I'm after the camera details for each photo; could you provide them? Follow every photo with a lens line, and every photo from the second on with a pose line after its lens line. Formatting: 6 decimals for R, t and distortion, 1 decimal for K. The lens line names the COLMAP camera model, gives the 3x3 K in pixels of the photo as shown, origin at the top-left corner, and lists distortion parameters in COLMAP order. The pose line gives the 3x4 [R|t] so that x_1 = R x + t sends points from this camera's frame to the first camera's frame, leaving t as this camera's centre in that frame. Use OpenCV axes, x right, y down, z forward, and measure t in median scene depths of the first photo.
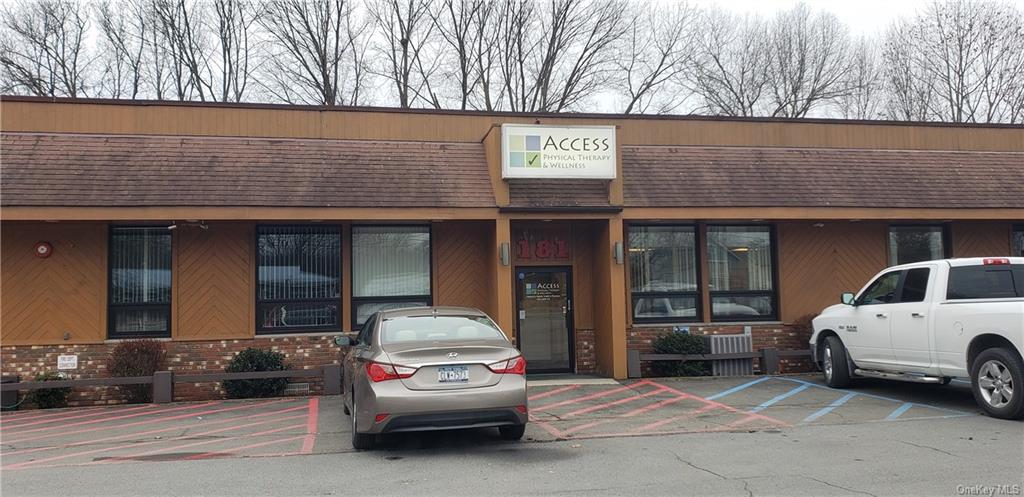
lens RADIAL K [[802.4, 0, 512.0], [0, 802.4, 248.5], [0, 0, 1]] dist [0.032731, -0.003820]
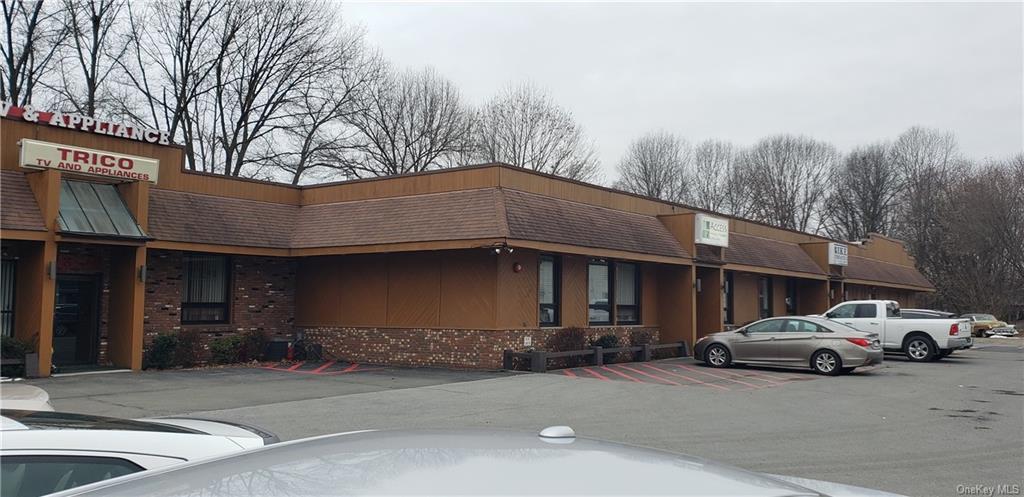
lens RADIAL K [[844.4, 0, 512.0], [0, 844.4, 248.5], [0, 0, 1]] dist [0.071170, 0.000796]
pose [[0.763204, 0.077575, 0.641484, -1.496575], [-0.075199, 0.996685, -0.031062, 0.015113], [-0.641767, -0.024533, 0.766507, -0.194983]]
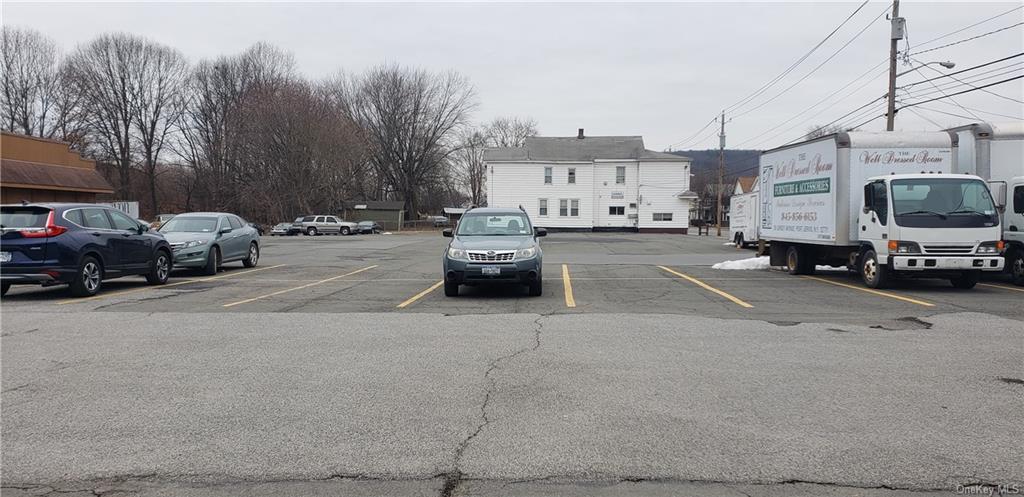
lens RADIAL K [[802.4, 0, 512.0], [0, 802.4, 248.5], [0, 0, 1]] dist [0.032731, -0.003820]
pose [[0.224999, -0.010991, 0.974297, -0.871714], [-0.081285, 0.996239, 0.030011, -0.062628], [-0.970963, -0.085948, 0.223259, -1.211306]]
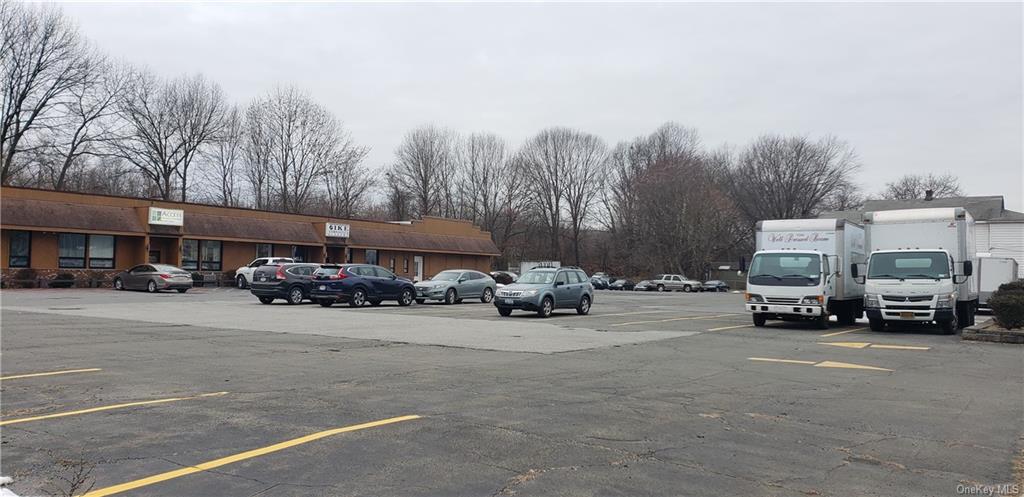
lens RADIAL K [[794.8, 0, 506.9], [0, 794.8, 260.5], [0, 0, 1]] dist [0.145120, -0.283180]
pose [[0.710826, 0.051366, 0.701490, -1.217249], [-0.092464, 0.995499, 0.020801, -0.135762], [-0.697264, -0.079649, 0.712376, -2.258541]]
